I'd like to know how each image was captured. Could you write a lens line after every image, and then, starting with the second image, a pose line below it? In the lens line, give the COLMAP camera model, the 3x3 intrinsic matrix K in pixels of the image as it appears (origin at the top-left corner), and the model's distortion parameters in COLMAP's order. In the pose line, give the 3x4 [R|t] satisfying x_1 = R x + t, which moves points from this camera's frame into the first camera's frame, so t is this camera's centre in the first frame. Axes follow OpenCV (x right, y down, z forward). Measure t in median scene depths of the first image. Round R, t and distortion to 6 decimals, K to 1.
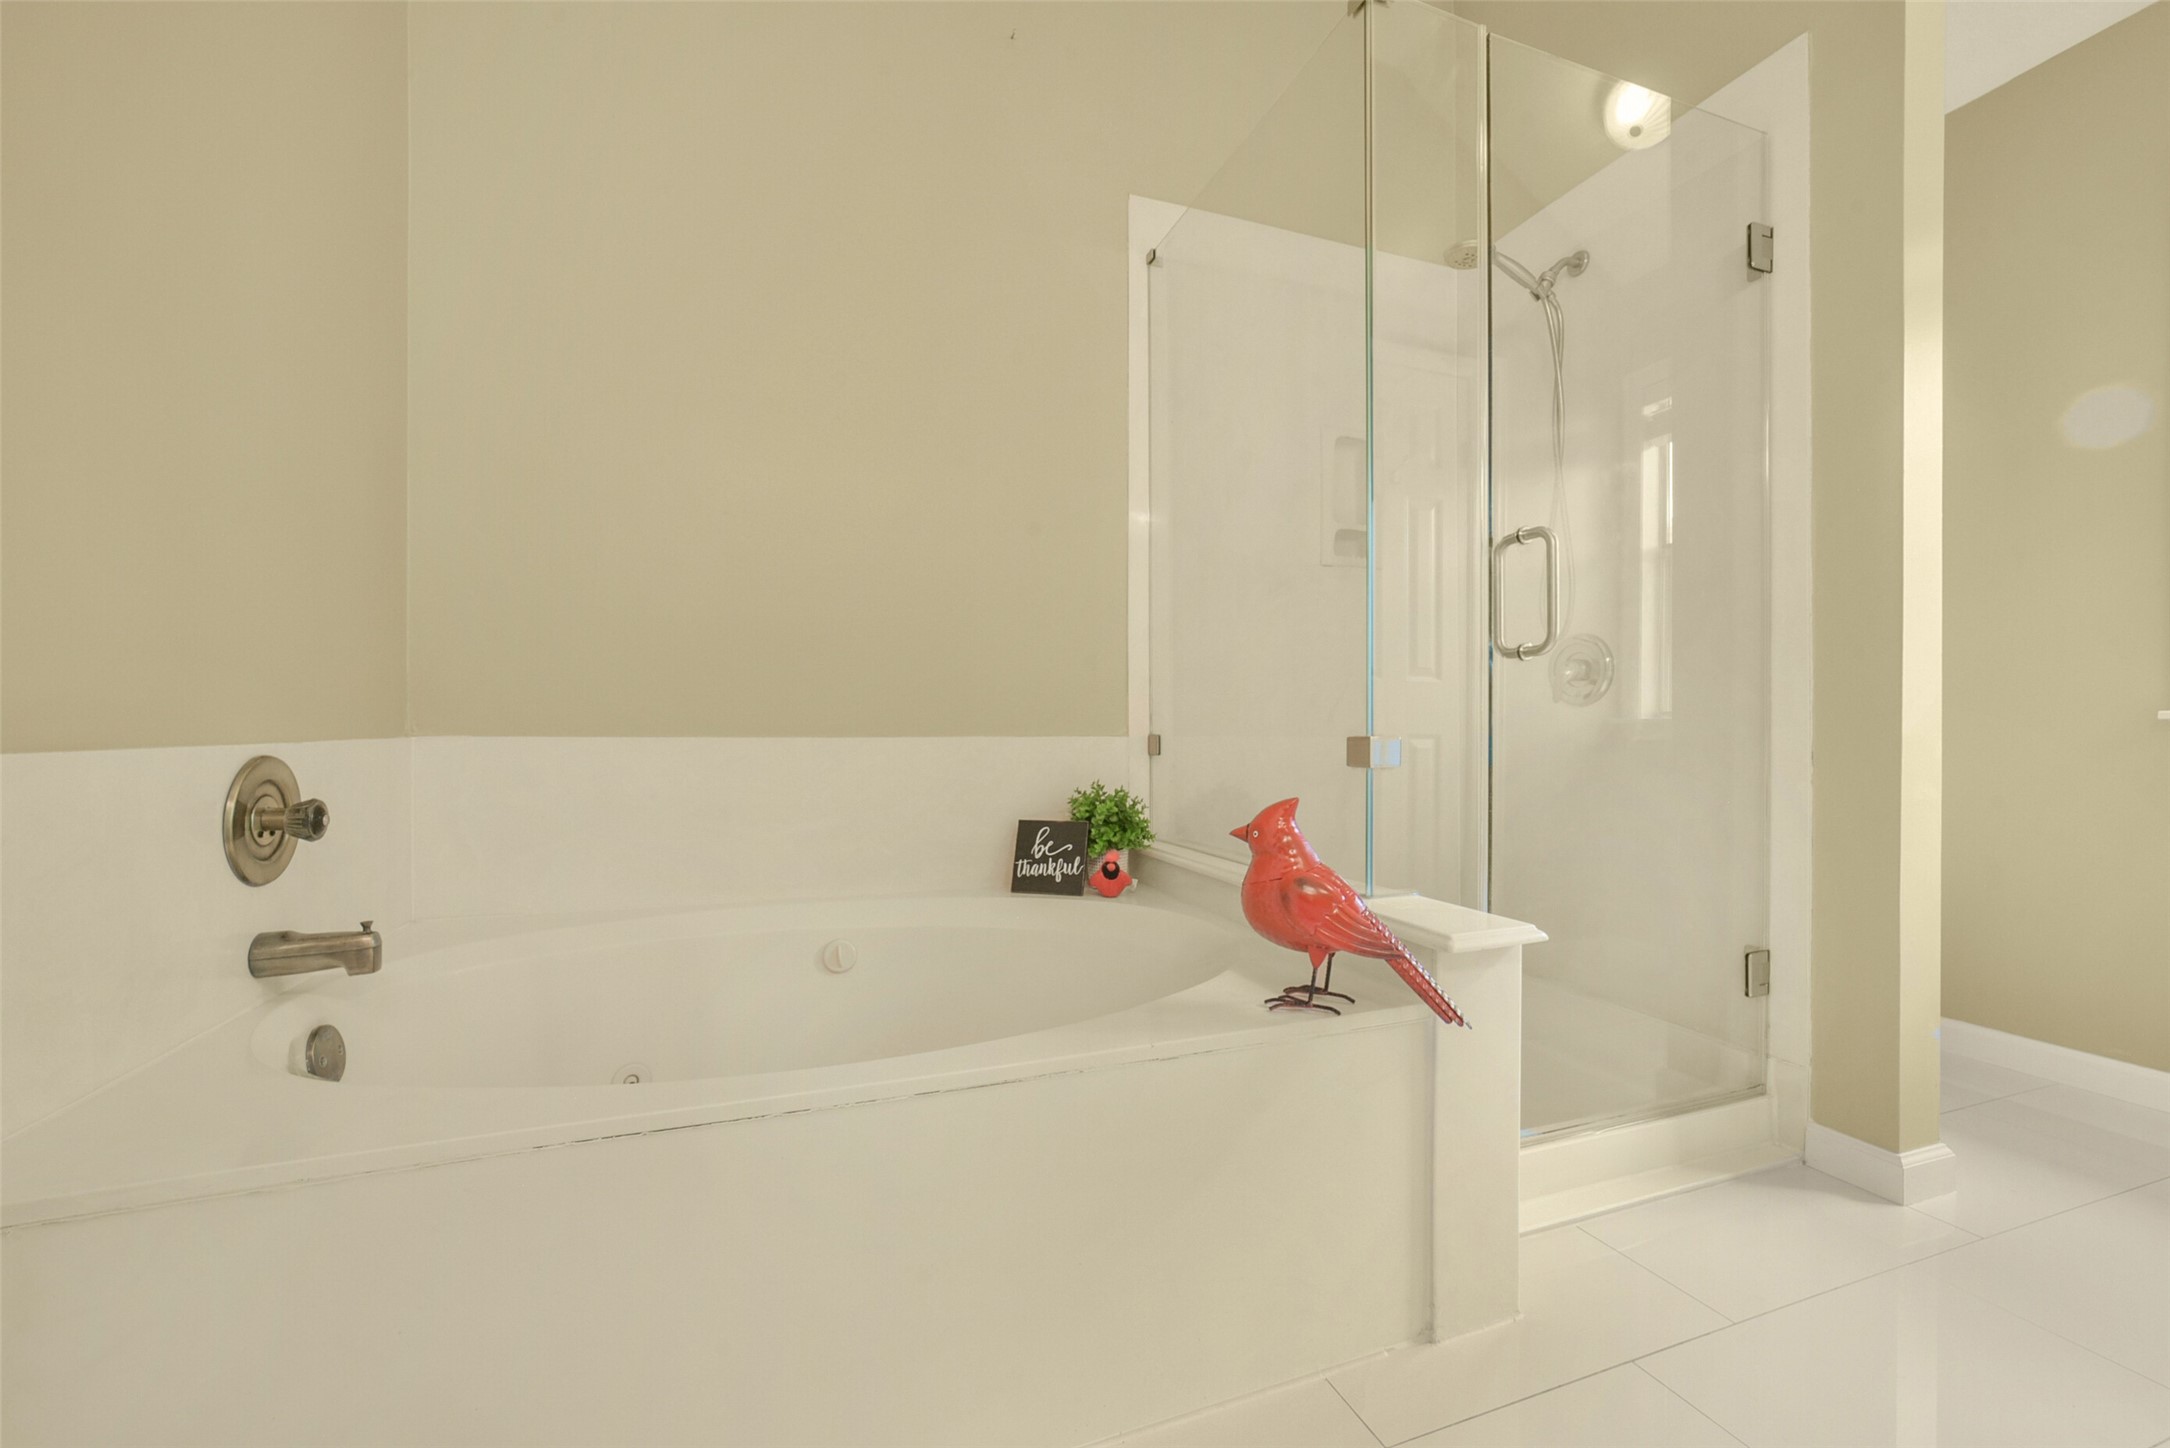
lens RADIAL K [[874.5, 0, 1095.1], [0, 874.5, 738.7], [0, 0, 1]] dist [-0.014393, 0.000294]
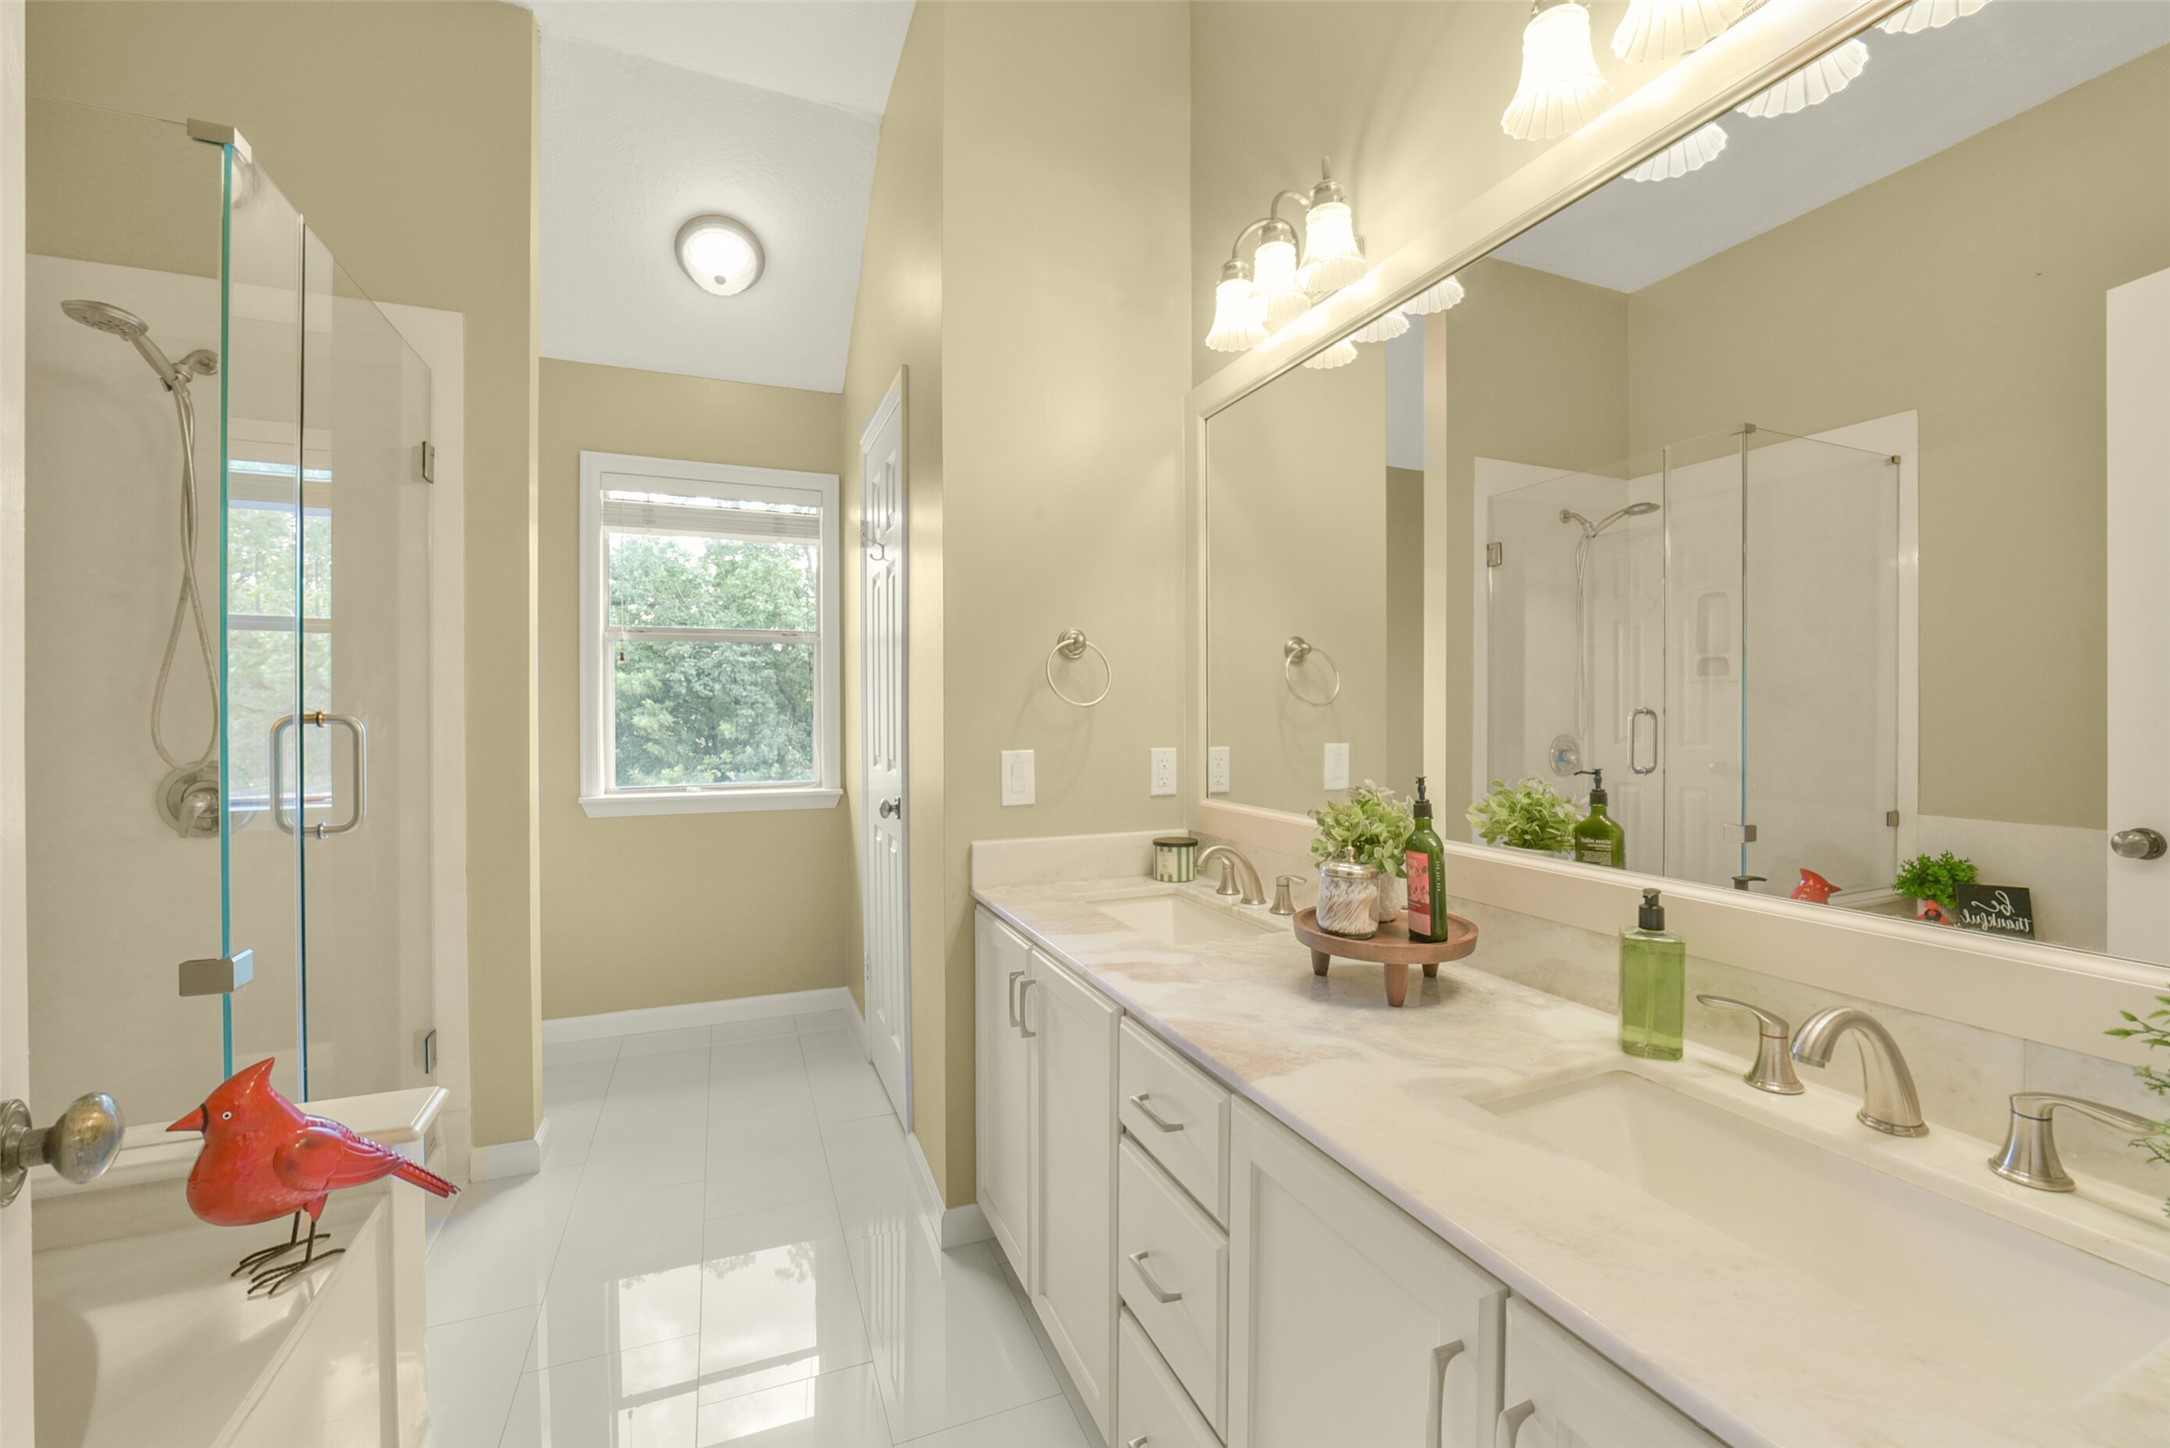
lens RADIAL K [[893.4, 0, 1091.9], [0, 893.4, 717.6], [0, 0, 1]] dist [-0.010372, 0.000442]
pose [[-0.032650, -0.012770, 0.999385, -0.609993], [0.003695, 0.999910, 0.012898, -0.252451], [-0.999460, 0.004114, -0.032600, 0.121043]]
